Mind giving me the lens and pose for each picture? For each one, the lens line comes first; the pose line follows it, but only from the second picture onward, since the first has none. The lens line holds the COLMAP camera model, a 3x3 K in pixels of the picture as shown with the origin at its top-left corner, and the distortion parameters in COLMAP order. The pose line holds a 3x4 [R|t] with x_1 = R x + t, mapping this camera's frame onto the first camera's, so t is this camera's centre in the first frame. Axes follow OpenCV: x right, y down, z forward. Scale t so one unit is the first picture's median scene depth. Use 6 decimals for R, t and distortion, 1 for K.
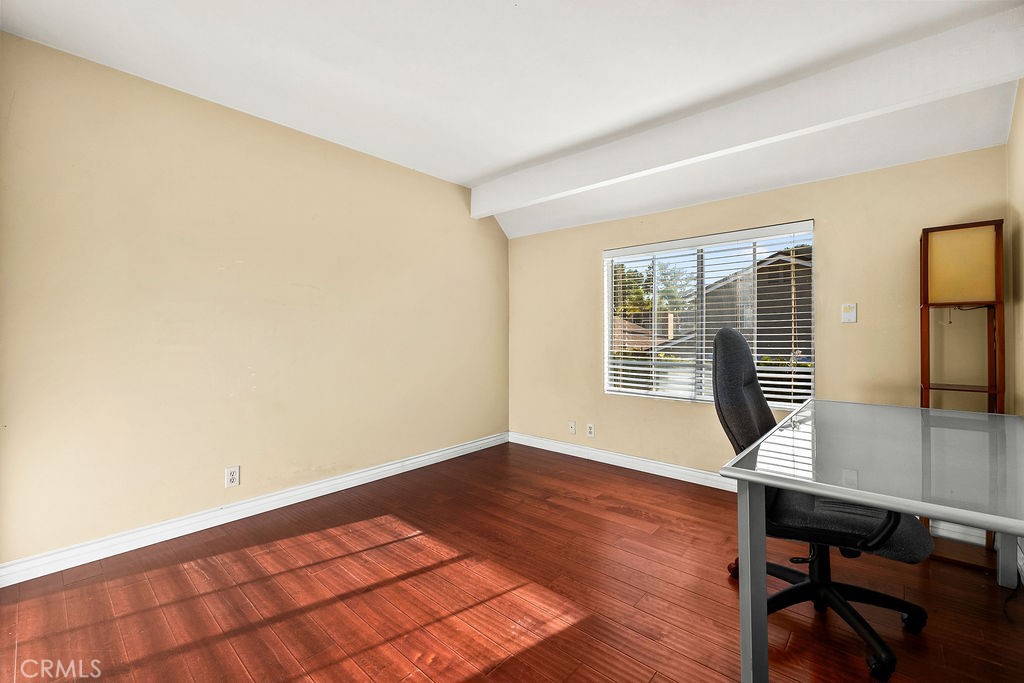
lens RADIAL K [[438.6, 0, 513.0], [0, 438.6, 331.3], [0, 0, 1]] dist [-0.000945, -0.000079]
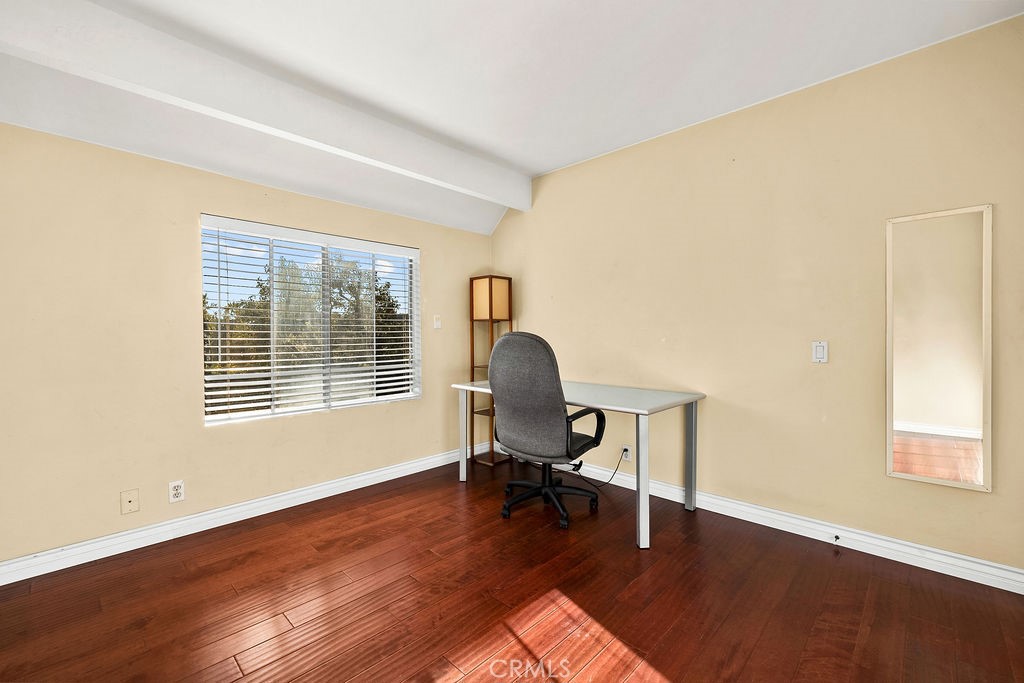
lens RADIAL K [[429.6, 0, 514.5], [0, 429.6, 337.8], [0, 0, 1]] dist [-0.000737, -0.000276]
pose [[0.029130, 0.003647, 0.999569, -0.653513], [0.004168, 0.999984, -0.003770, 0.015886], [-0.999567, 0.004276, 0.029114, 0.765291]]
